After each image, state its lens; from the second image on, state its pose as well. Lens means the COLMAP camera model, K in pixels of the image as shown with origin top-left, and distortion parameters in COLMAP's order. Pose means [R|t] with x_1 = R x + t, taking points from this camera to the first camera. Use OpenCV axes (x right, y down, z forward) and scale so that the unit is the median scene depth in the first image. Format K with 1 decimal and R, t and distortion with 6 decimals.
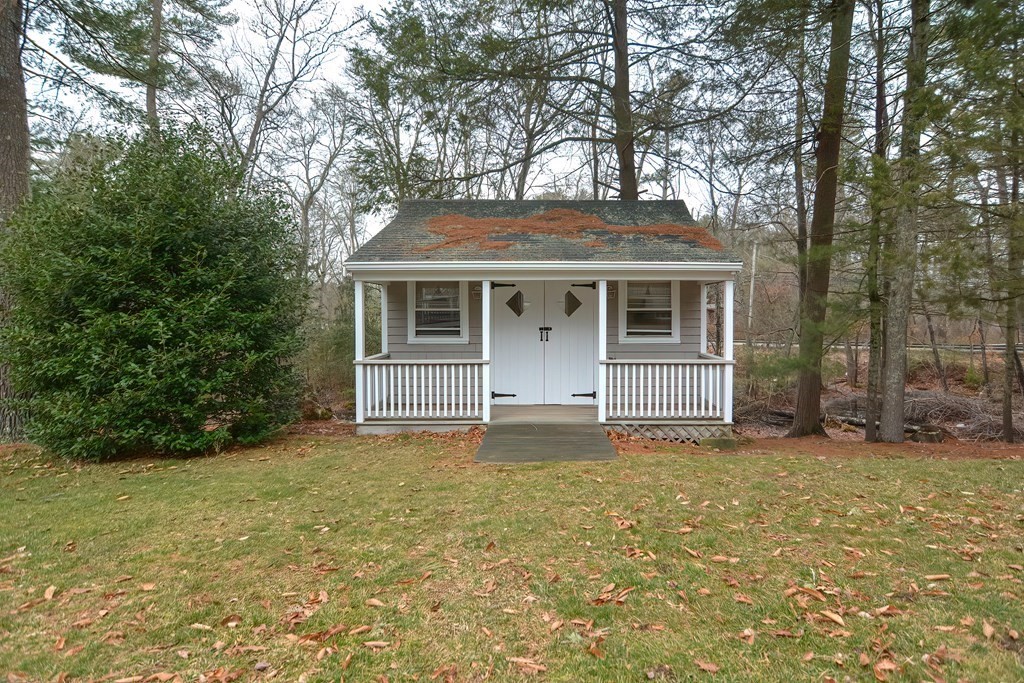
lens RADIAL K [[503.3, 0, 546.9], [0, 503.3, 317.2], [0, 0, 1]] dist [-0.003239, -0.000227]
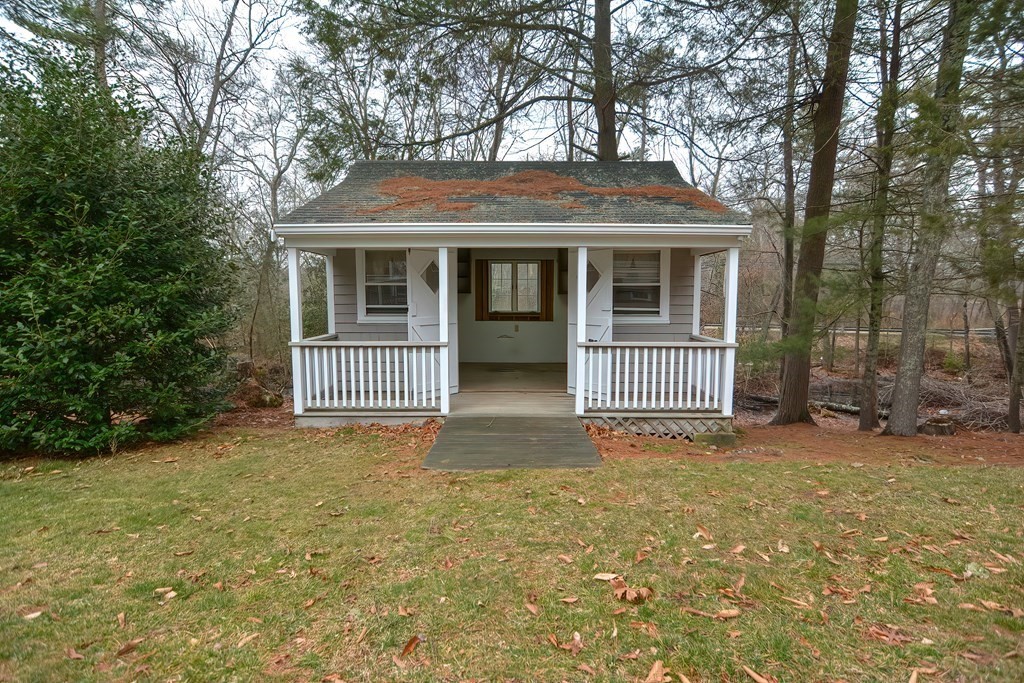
lens RADIAL K [[482.5, 0, 511.1], [0, 482.5, 333.1], [0, 0, 1]] dist [0.012291, 0.000210]
pose [[0.999818, 0.002494, -0.018913, 0.007768], [-0.001288, 0.997979, 0.063532, 0.017953], [0.019033, -0.063496, 0.997801, 0.184267]]
